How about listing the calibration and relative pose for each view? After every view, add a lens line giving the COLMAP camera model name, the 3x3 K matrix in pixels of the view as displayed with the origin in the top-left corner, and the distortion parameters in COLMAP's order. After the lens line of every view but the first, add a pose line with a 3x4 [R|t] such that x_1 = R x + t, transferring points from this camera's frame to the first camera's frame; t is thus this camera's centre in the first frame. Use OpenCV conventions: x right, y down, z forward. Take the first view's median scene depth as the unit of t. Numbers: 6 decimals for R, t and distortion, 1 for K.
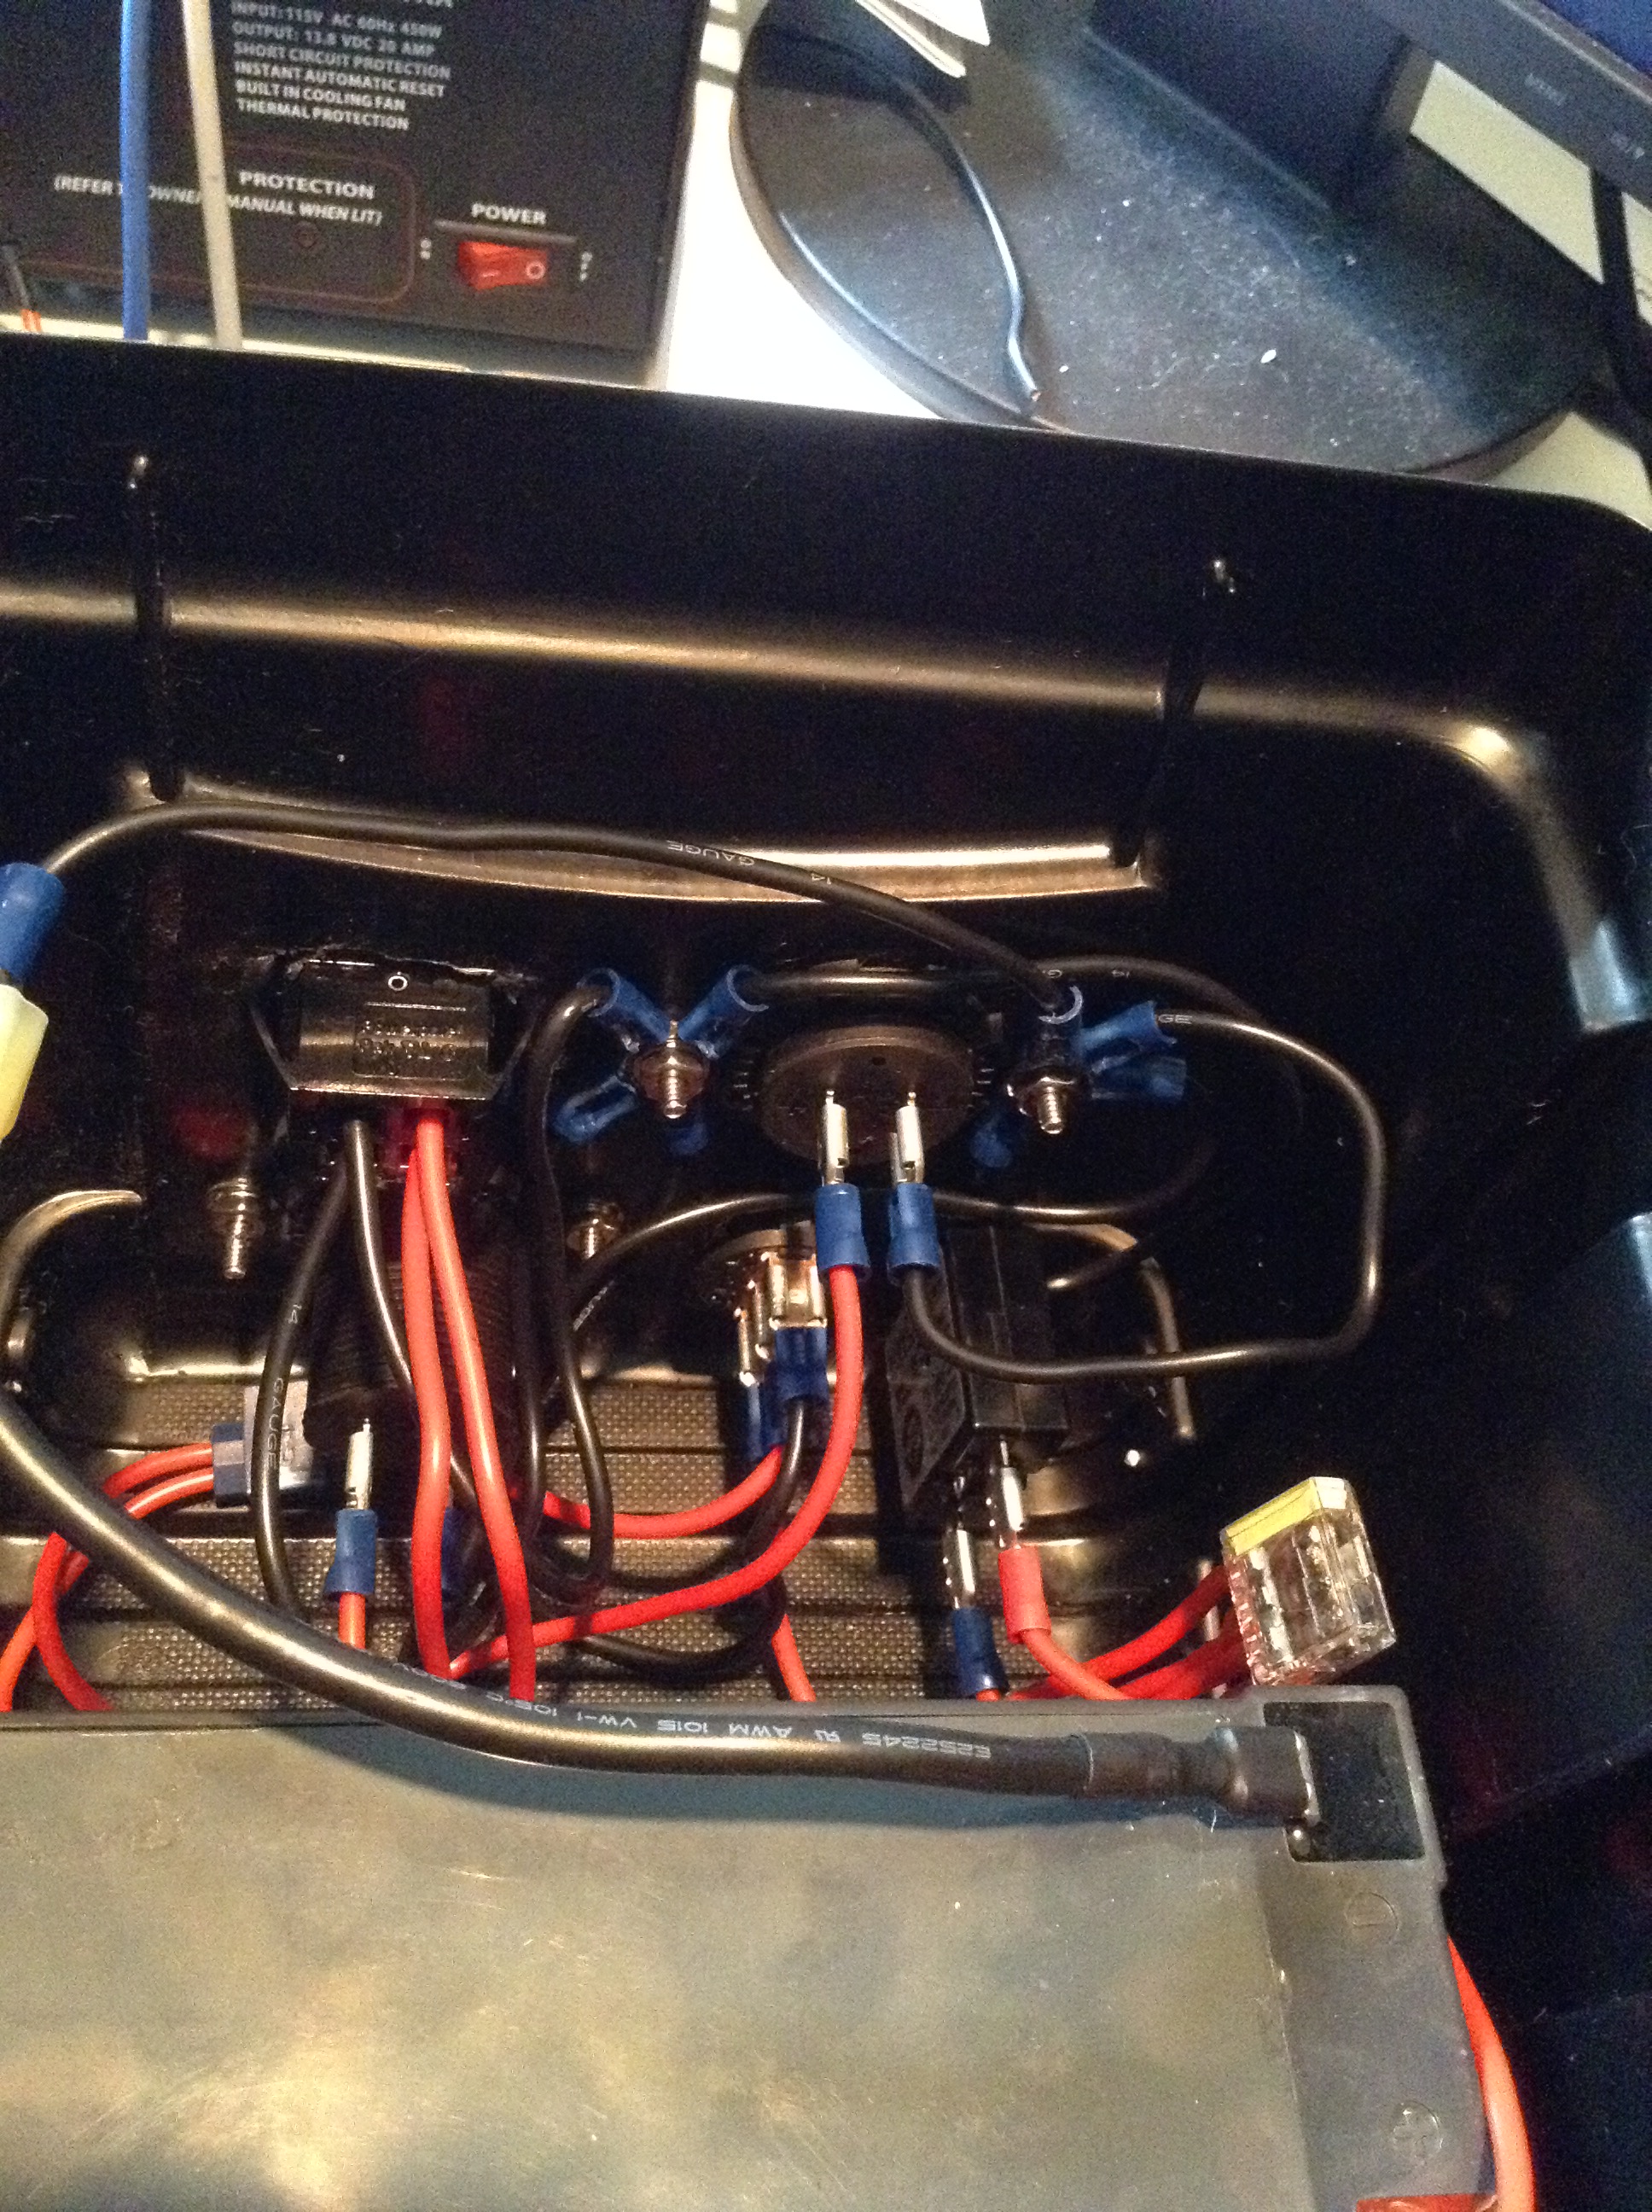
lens RADIAL K [[2136.5, 0, 826.0], [0, 2136.5, 1106.0], [0, 0, 1]] dist [0.176582, -0.000892]
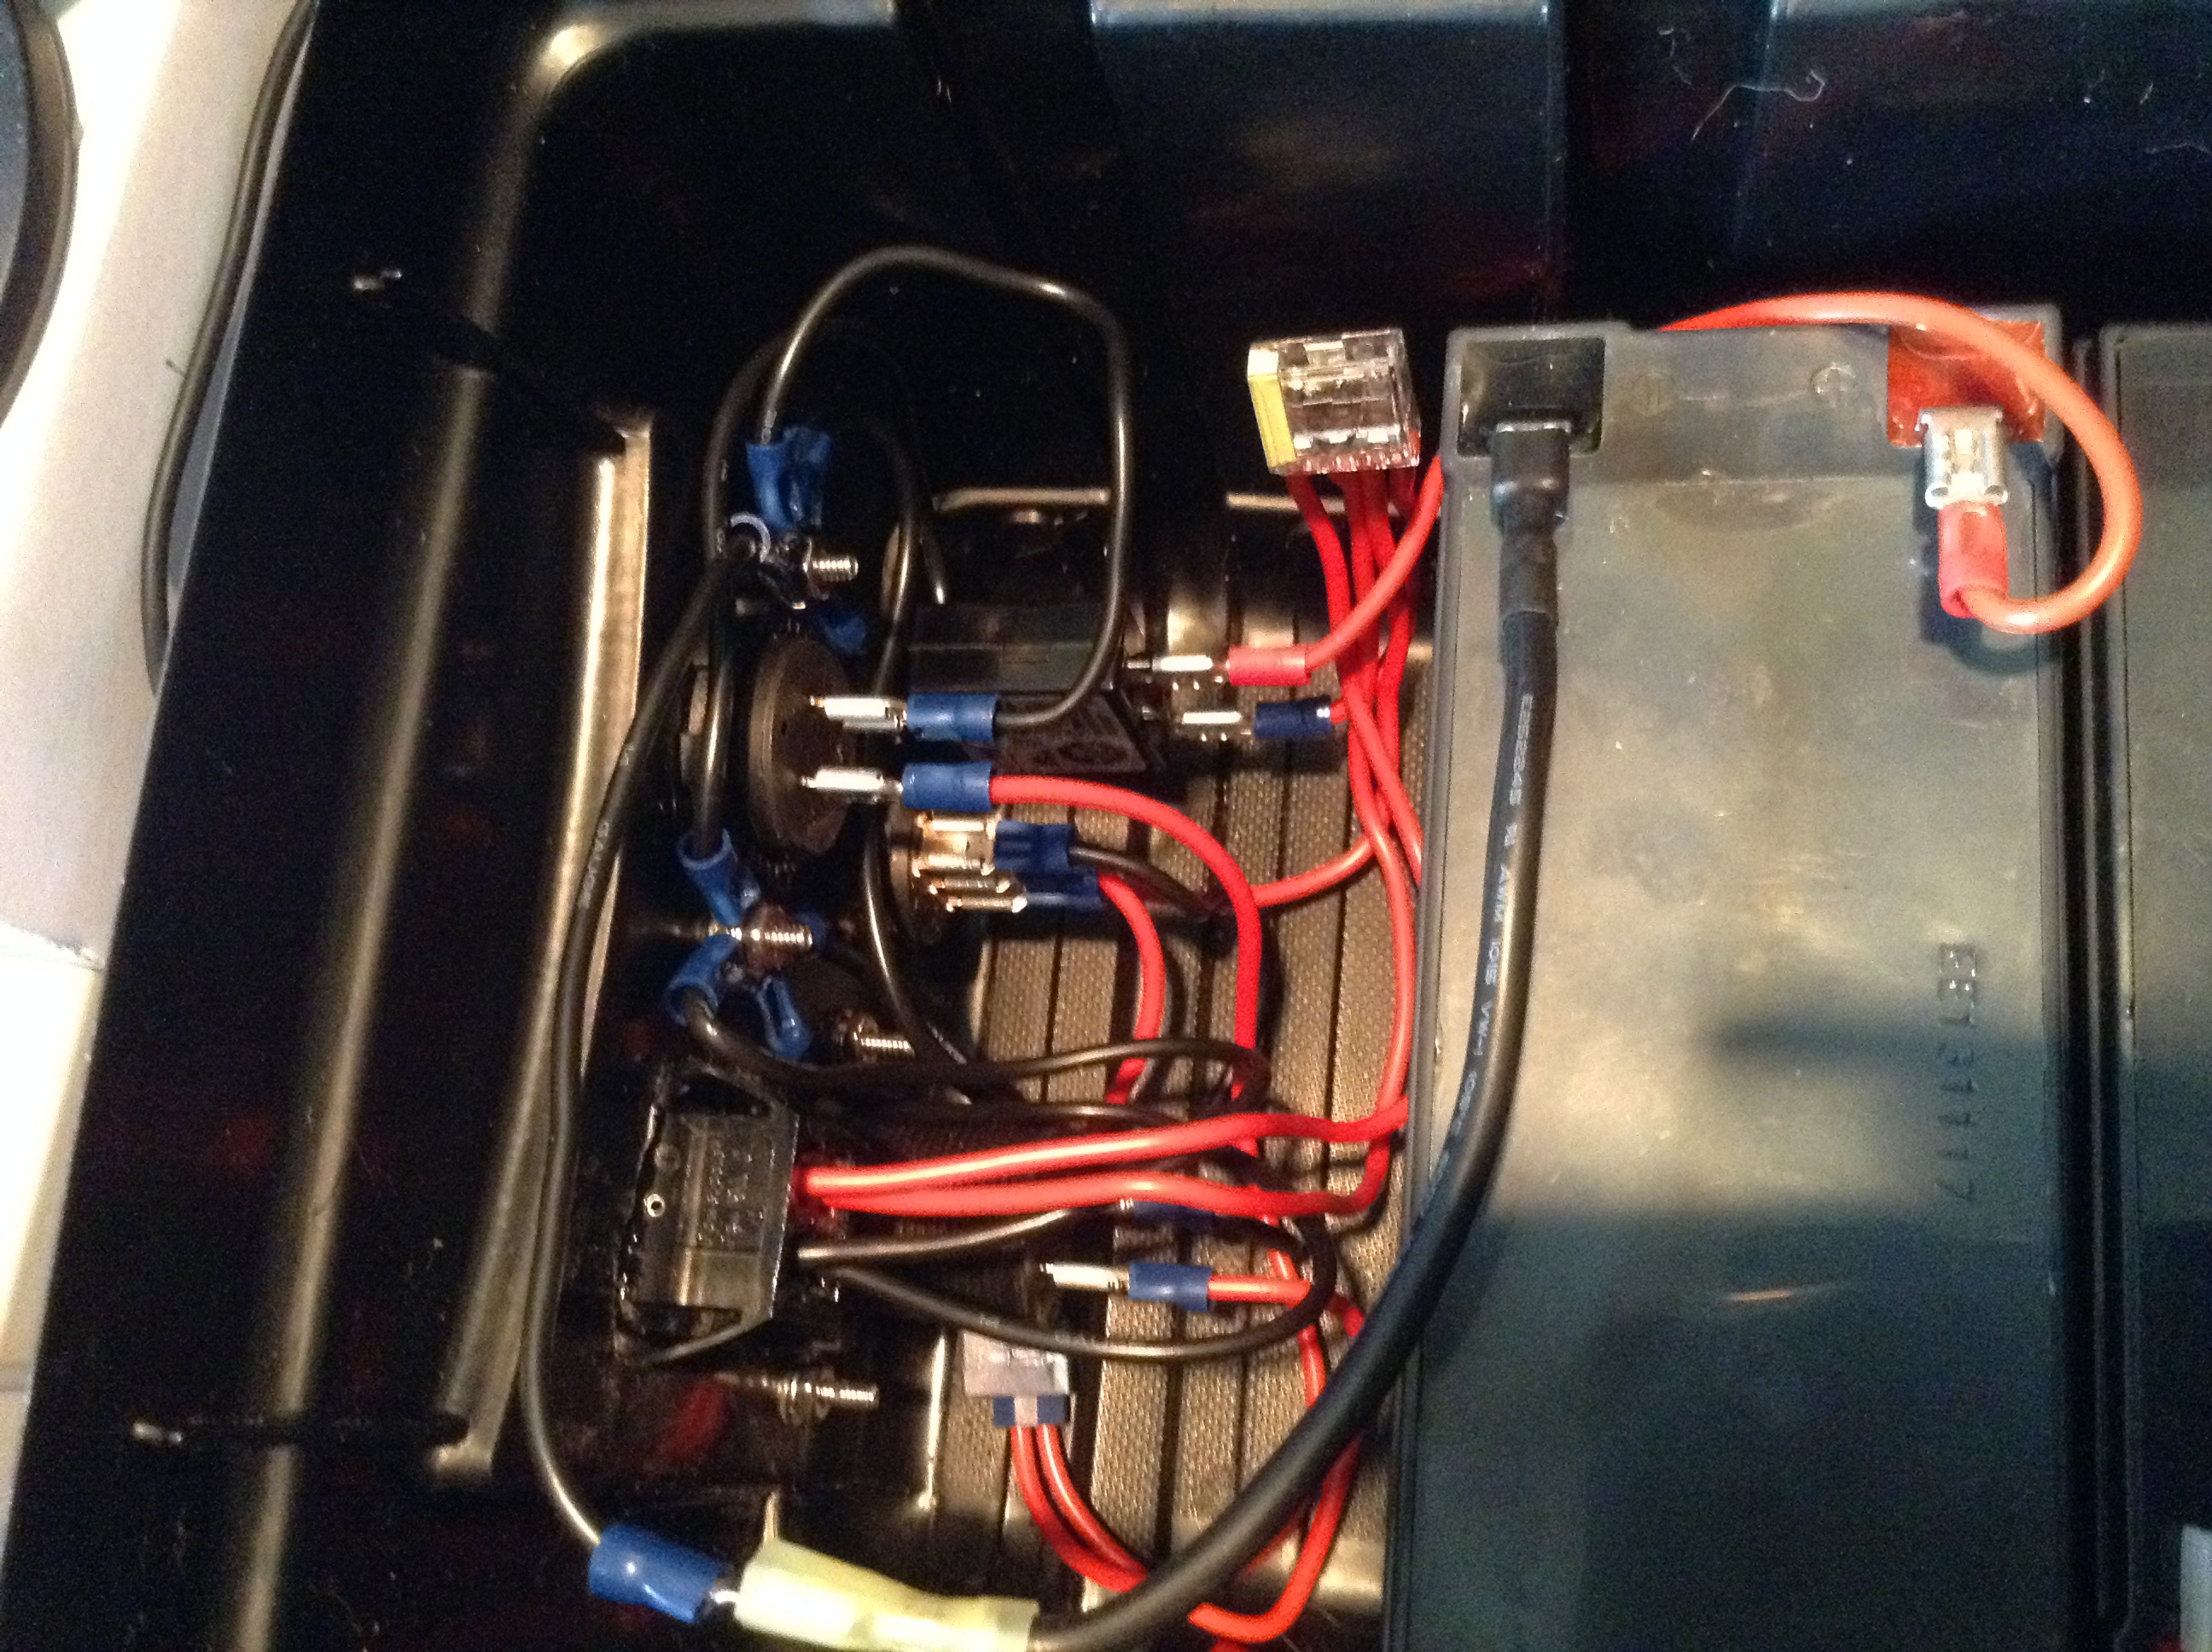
lens RADIAL K [[2130.4, 0, 1106.0], [0, 2130.4, 826.0], [0, 0, 1]] dist [0.216521, -0.005408]
pose [[0.111697, -0.992472, 0.050226, -0.054105], [0.942514, 0.121822, 0.311170, -0.184818], [-0.314946, 0.012582, 0.949026, 0.009132]]
